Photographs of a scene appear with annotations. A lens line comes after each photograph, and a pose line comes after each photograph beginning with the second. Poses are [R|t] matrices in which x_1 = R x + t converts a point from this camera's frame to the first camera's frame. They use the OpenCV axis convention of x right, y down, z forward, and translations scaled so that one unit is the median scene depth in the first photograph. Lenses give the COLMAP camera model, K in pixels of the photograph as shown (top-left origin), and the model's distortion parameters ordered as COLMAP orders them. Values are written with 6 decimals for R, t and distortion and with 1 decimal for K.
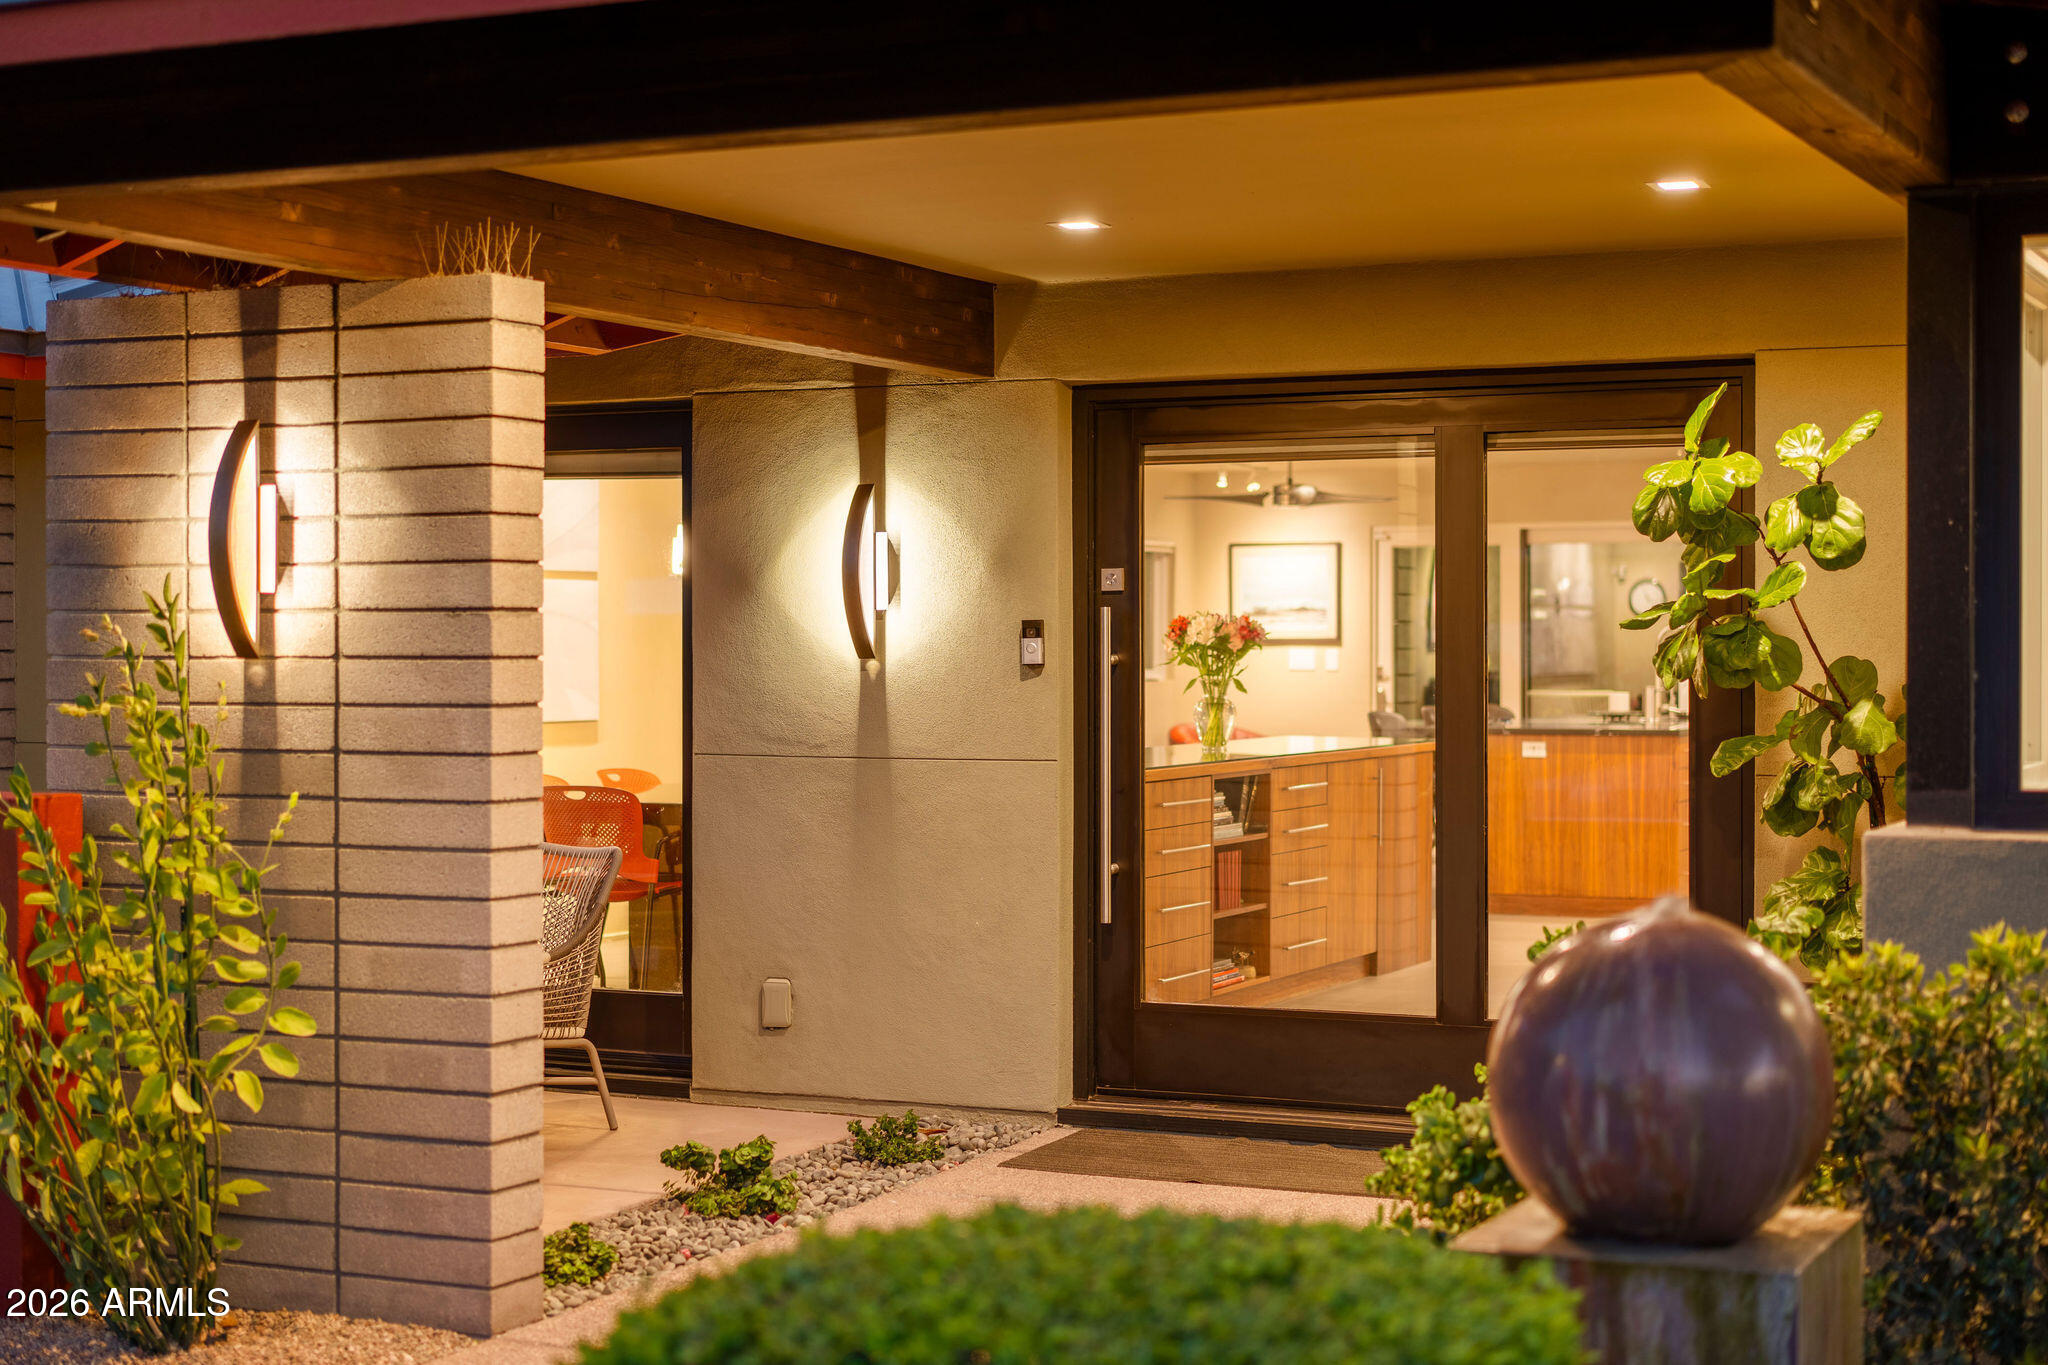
lens RADIAL K [[3214.6, 0, 1024.0], [0, 3214.6, 682.5], [0, 0, 1]] dist [0.006258, -0.016697]
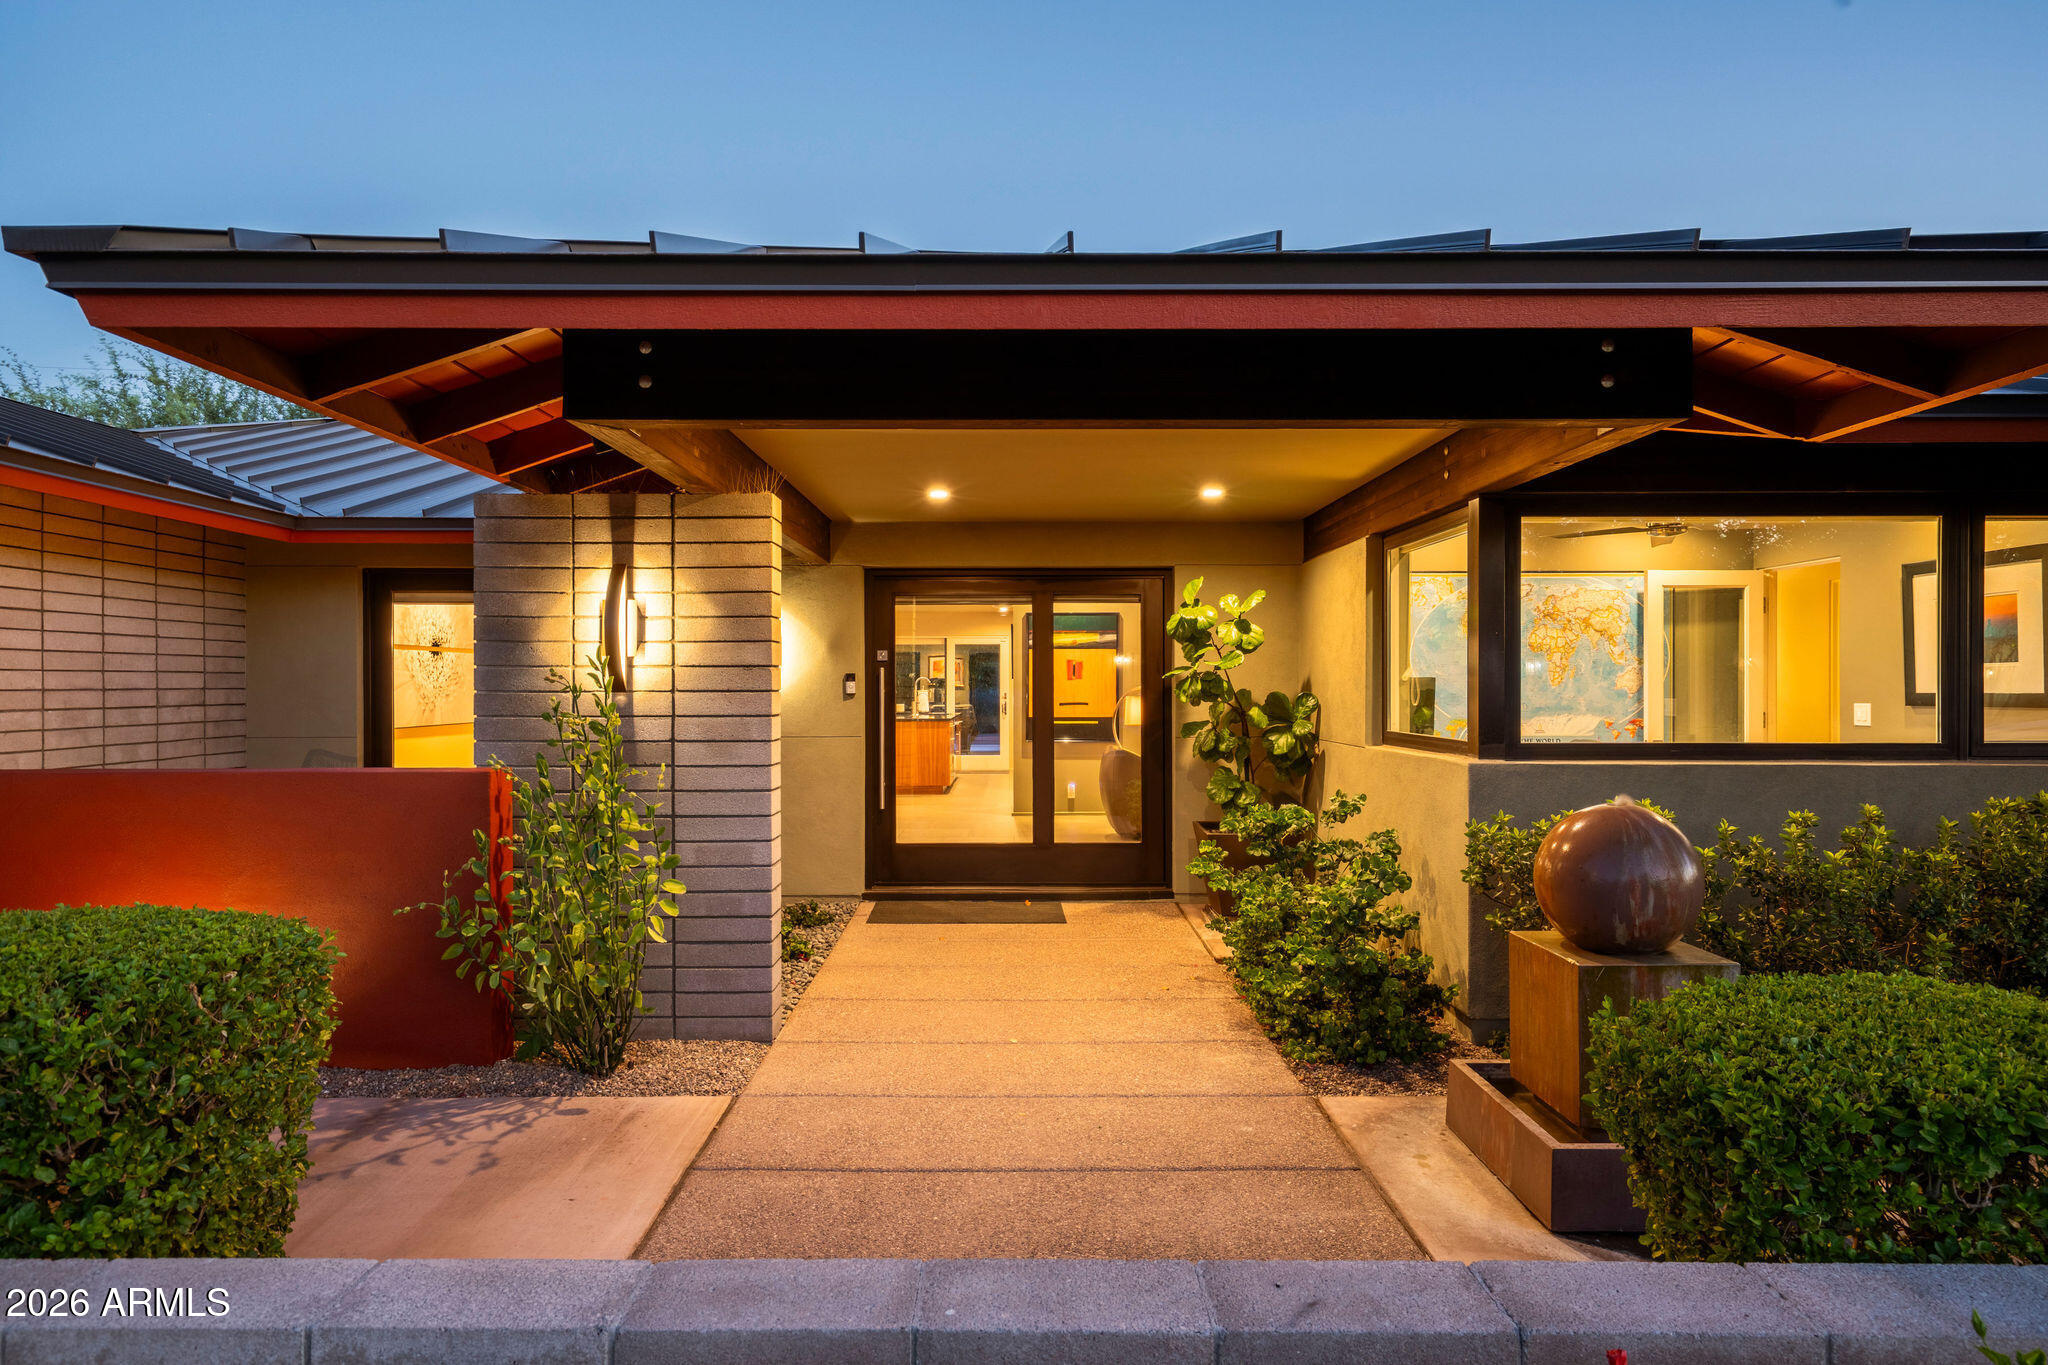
lens RADIAL K [[1204.9, 0, 1024.0], [0, 1204.9, 682.5], [0, 0, 1]] dist [0.000753, 0.000199]
pose [[0.898551, -0.000170, 0.438869, -0.337825], [0.006131, 0.999907, -0.012166, -0.003033], [-0.438827, 0.013623, 0.898469, 0.270146]]
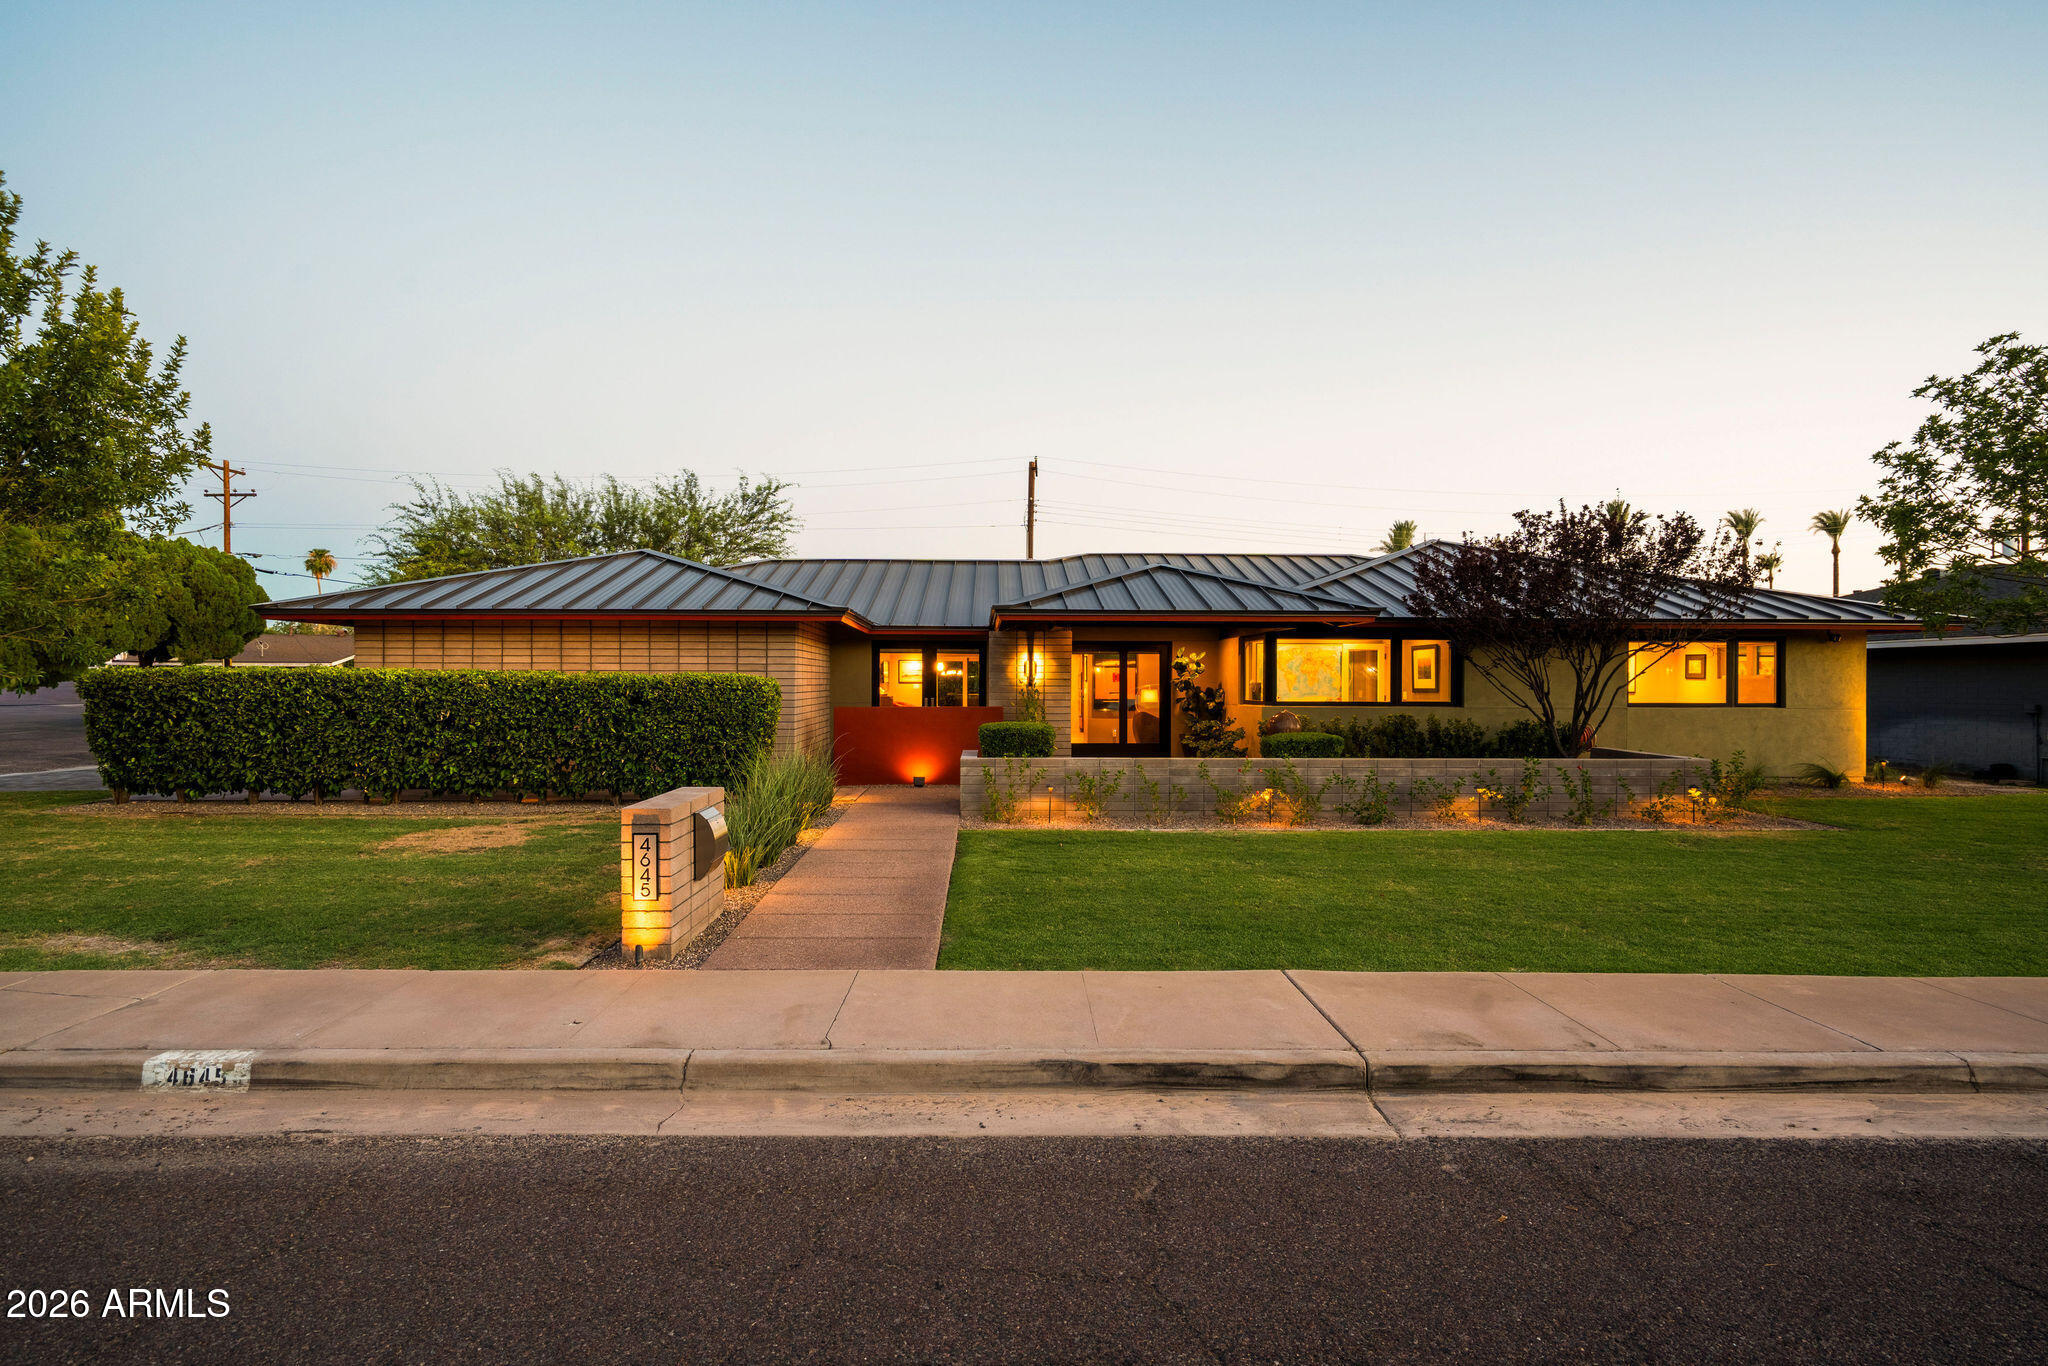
lens RADIAL K [[1033.0, 0, 1024.0], [0, 1033.0, 683.0], [0, 0, 1]] dist [0.000203, -0.000002]
pose [[0.882879, 0.002459, 0.469594, -1.276196], [0.002591, 0.999946, -0.010108, 0.007721], [-0.469593, 0.010141, 0.882825, -0.913688]]
